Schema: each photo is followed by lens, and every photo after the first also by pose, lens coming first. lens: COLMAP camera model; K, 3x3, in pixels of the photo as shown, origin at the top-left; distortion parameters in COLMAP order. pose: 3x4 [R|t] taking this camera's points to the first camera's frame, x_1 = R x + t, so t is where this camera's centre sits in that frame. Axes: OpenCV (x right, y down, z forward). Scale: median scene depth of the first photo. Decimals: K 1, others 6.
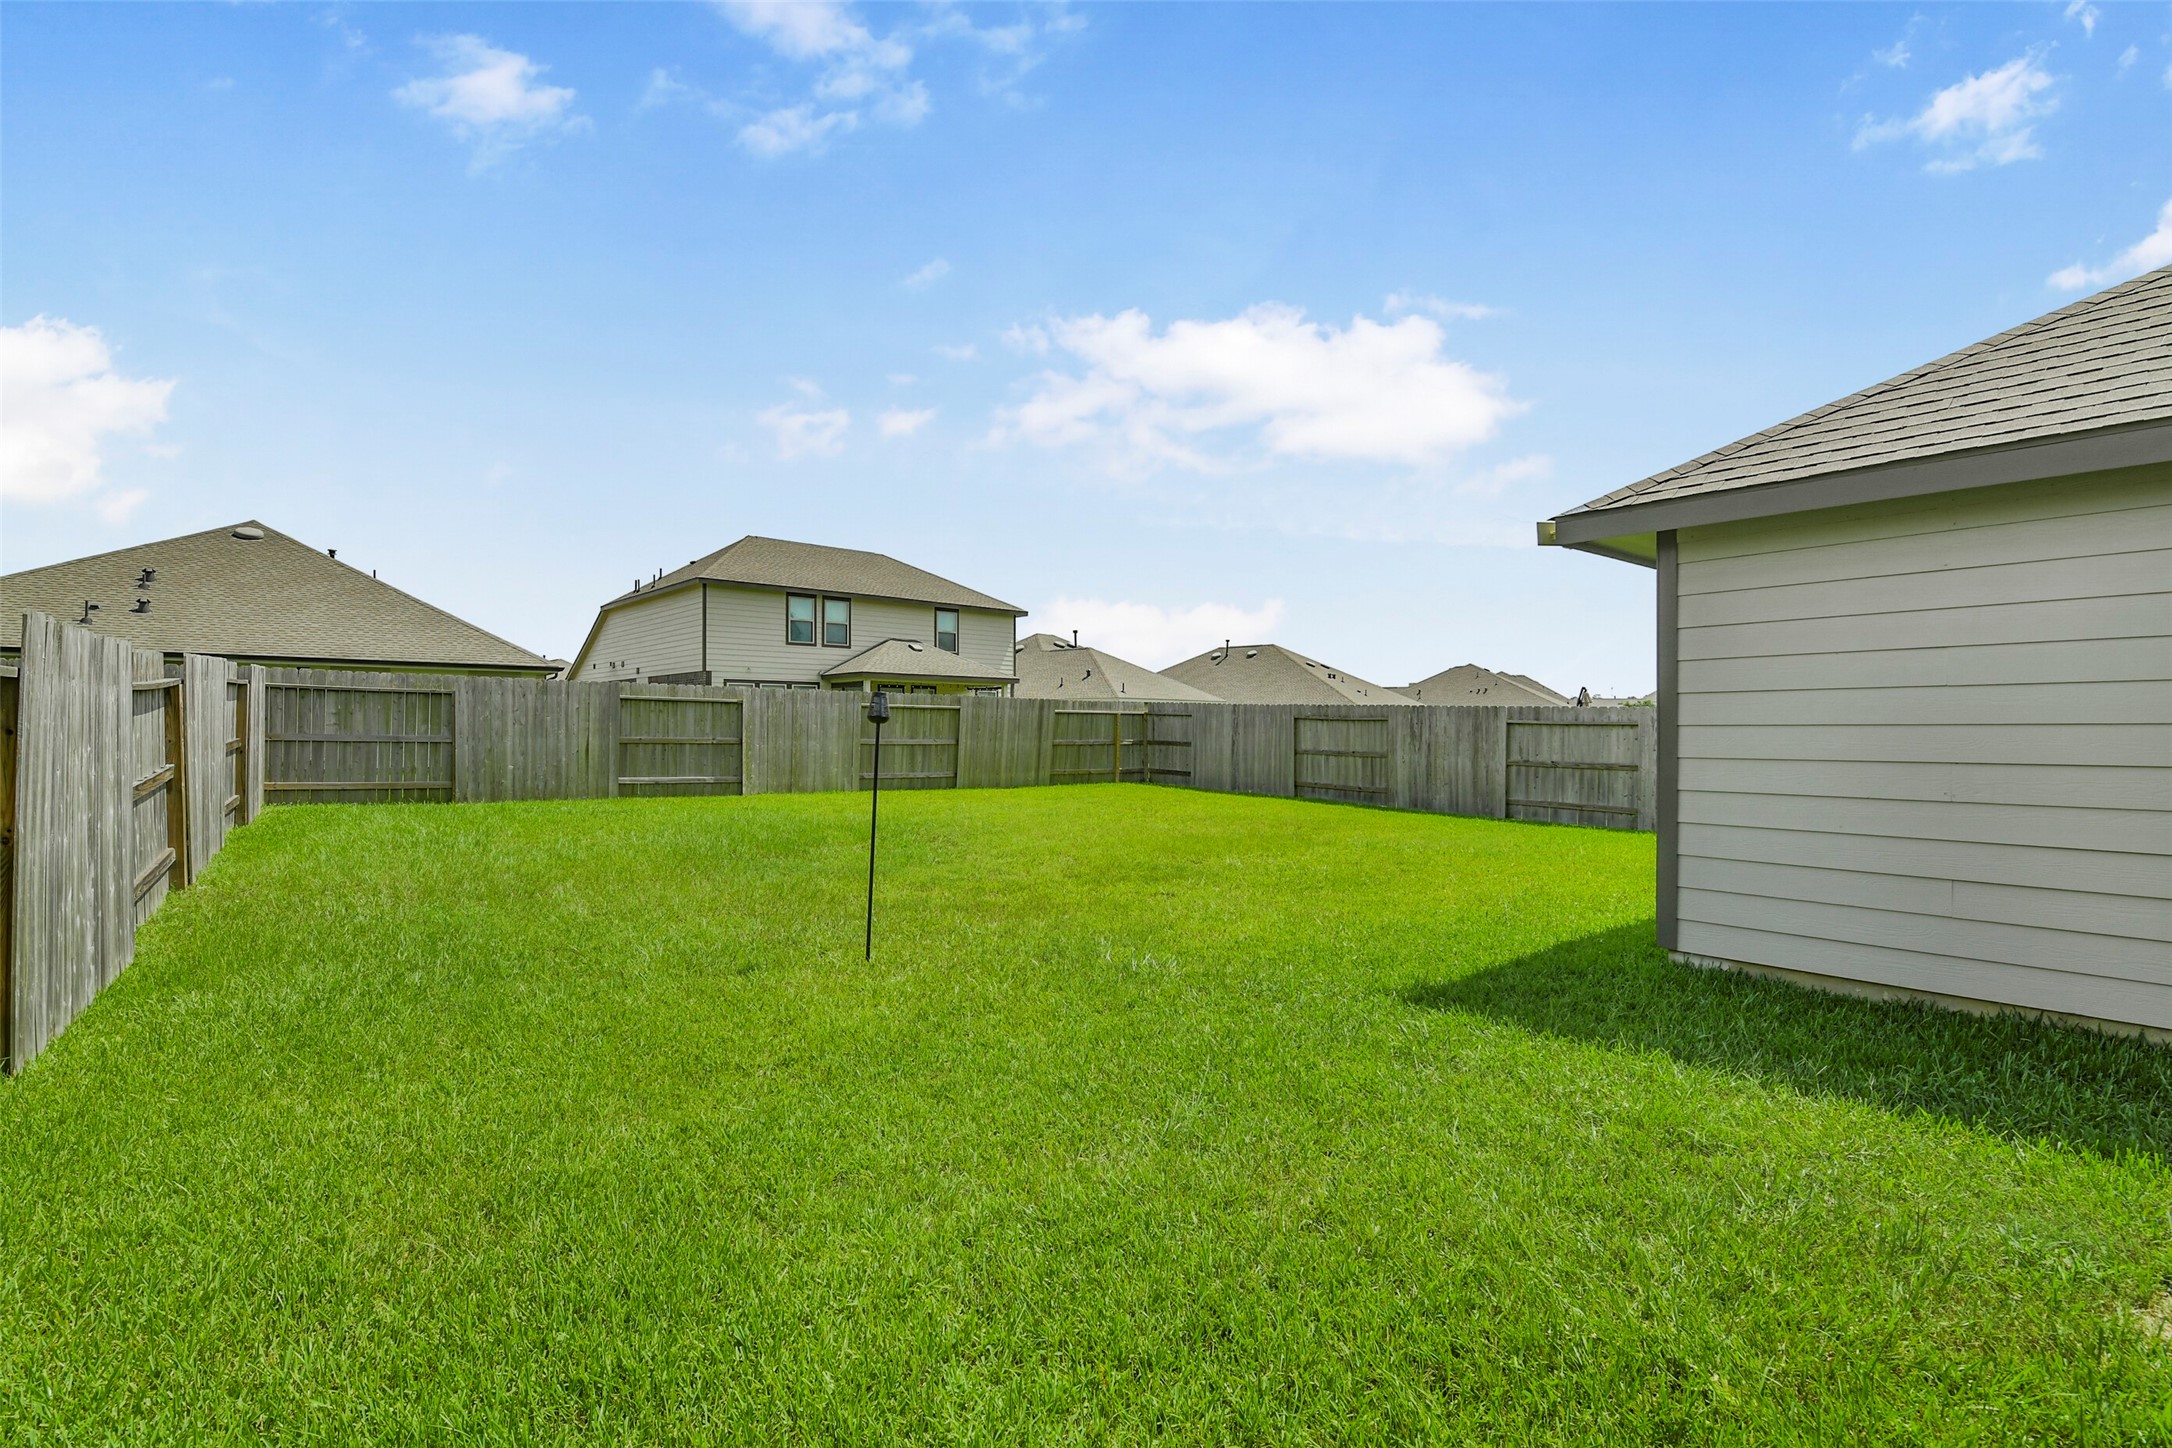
lens RADIAL K [[961.3, 0, 1085.4], [0, 961.3, 730.1], [0, 0, 1]] dist [-0.002143, -0.009465]
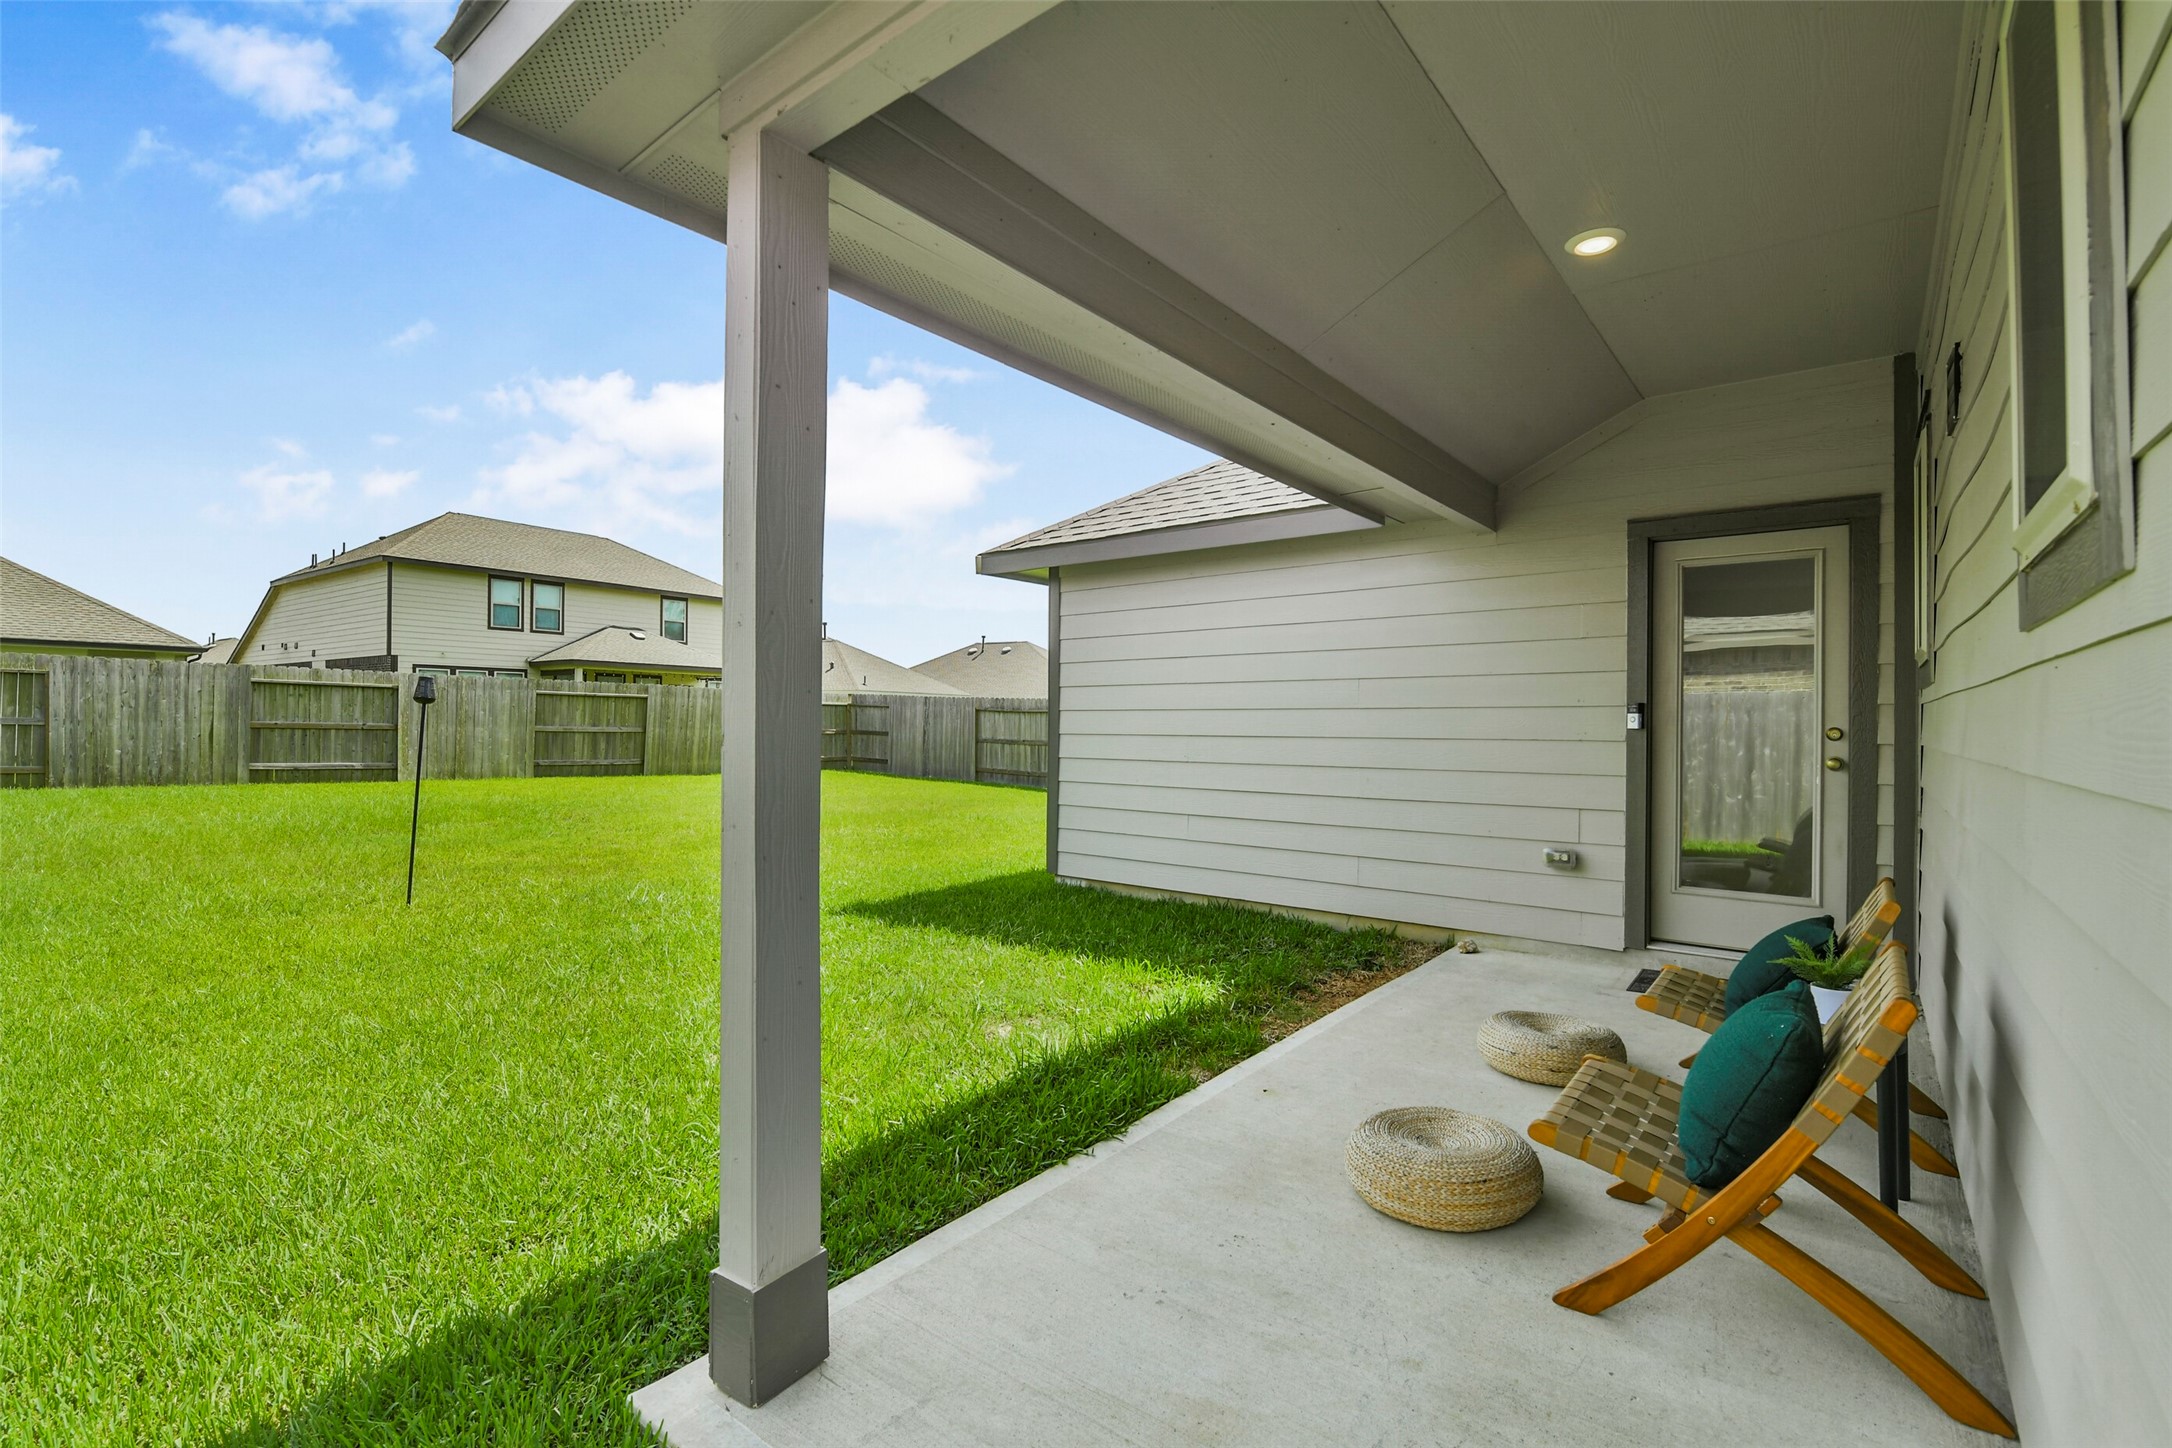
lens RADIAL K [[954.9, 0, 1086.5], [0, 954.9, 738.3], [0, 0, 1]] dist [-0.000798, -0.013106]
pose [[0.974977, 0.003293, 0.222283, 0.103277], [-0.006463, 0.999888, 0.013536, 0.004702], [-0.222214, -0.014634, 0.974888, -0.099640]]
